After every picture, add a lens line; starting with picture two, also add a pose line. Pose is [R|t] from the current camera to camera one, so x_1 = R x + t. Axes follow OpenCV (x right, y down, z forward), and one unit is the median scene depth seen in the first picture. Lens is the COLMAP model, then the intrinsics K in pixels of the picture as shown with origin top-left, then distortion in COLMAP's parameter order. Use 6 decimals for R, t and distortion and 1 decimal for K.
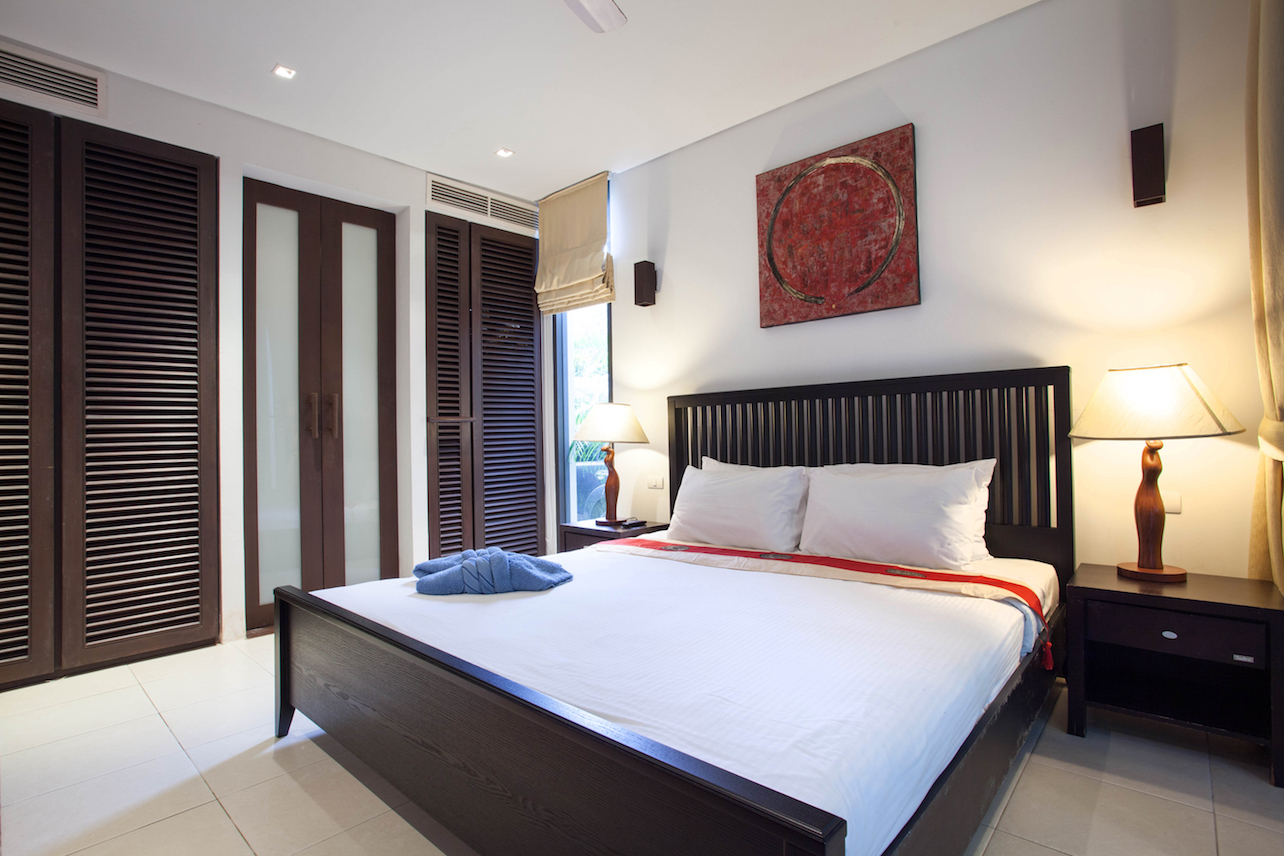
lens RADIAL K [[645.1, 0, 644.4], [0, 645.1, 431.5], [0, 0, 1]] dist [-0.042987, 0.029831]
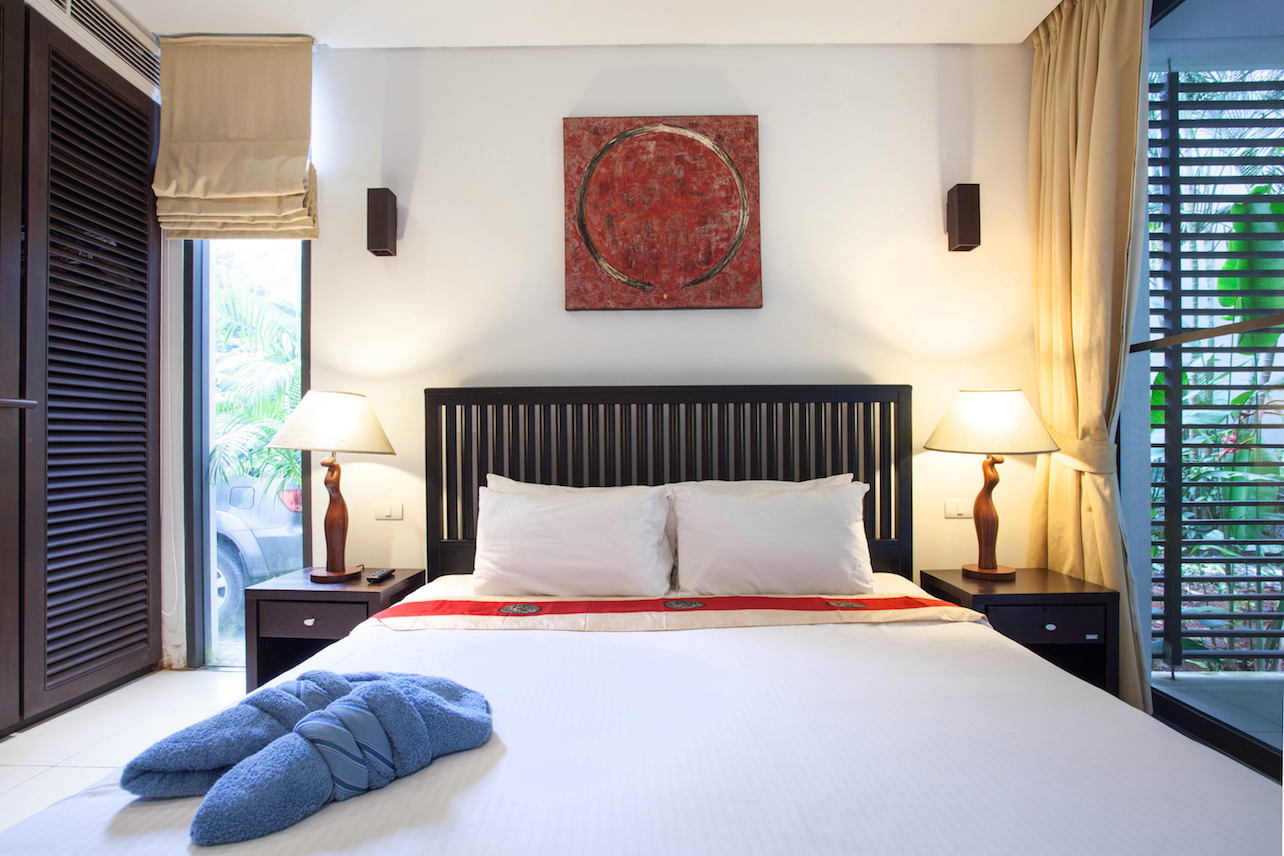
lens RADIAL K [[645.1, 0, 644.4], [0, 645.1, 431.5], [0, 0, 1]] dist [-0.042987, 0.029831]
pose [[0.751307, 0.032722, 0.659142, -0.273581], [-0.019289, 0.999432, -0.027630, 0.008718], [-0.659671, 0.008044, 0.751511, 0.360392]]
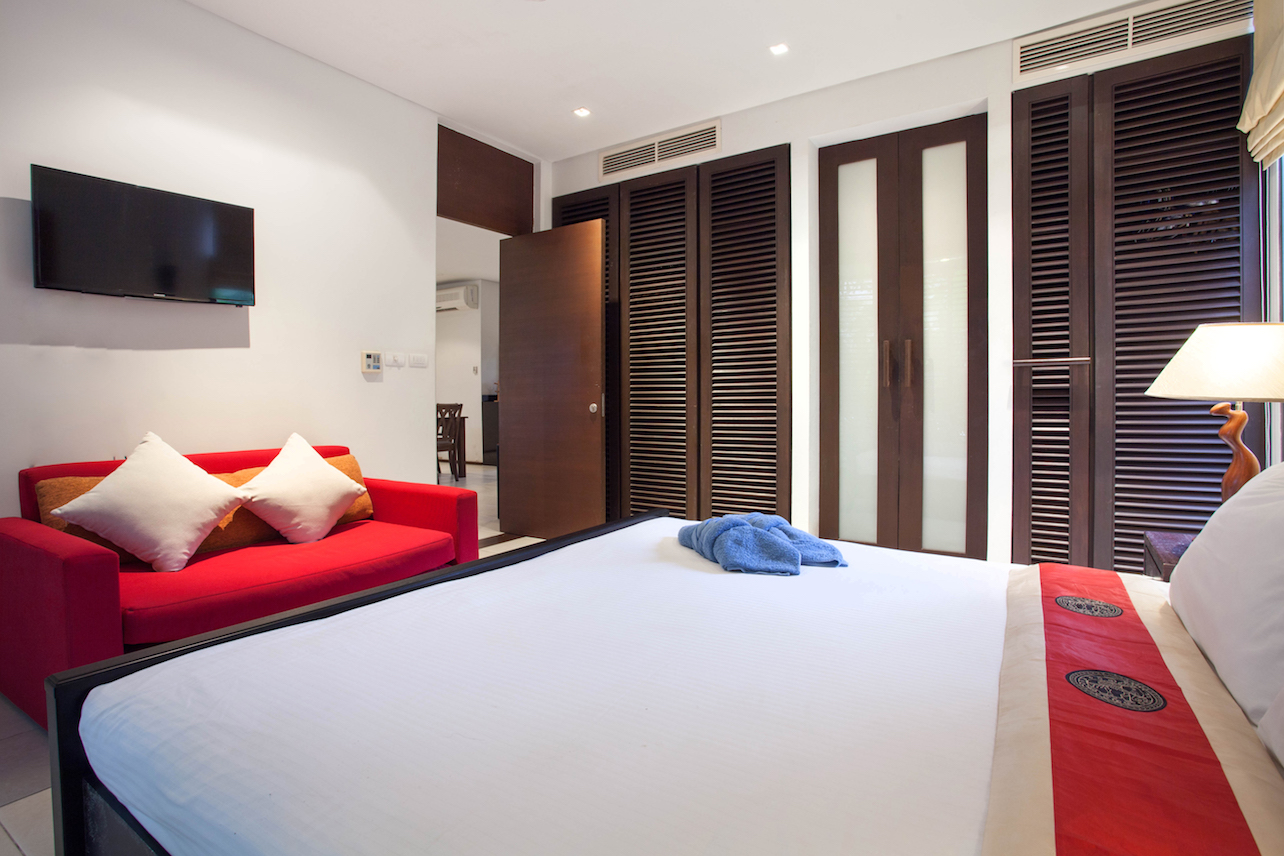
lens RADIAL K [[645.1, 0, 644.4], [0, 645.1, 431.5], [0, 0, 1]] dist [-0.042987, 0.029831]
pose [[0.159648, 0.062243, -0.985210, 0.425061], [0.004103, 0.997960, 0.063713, 0.014590], [0.987165, -0.014214, 0.159067, 0.502069]]
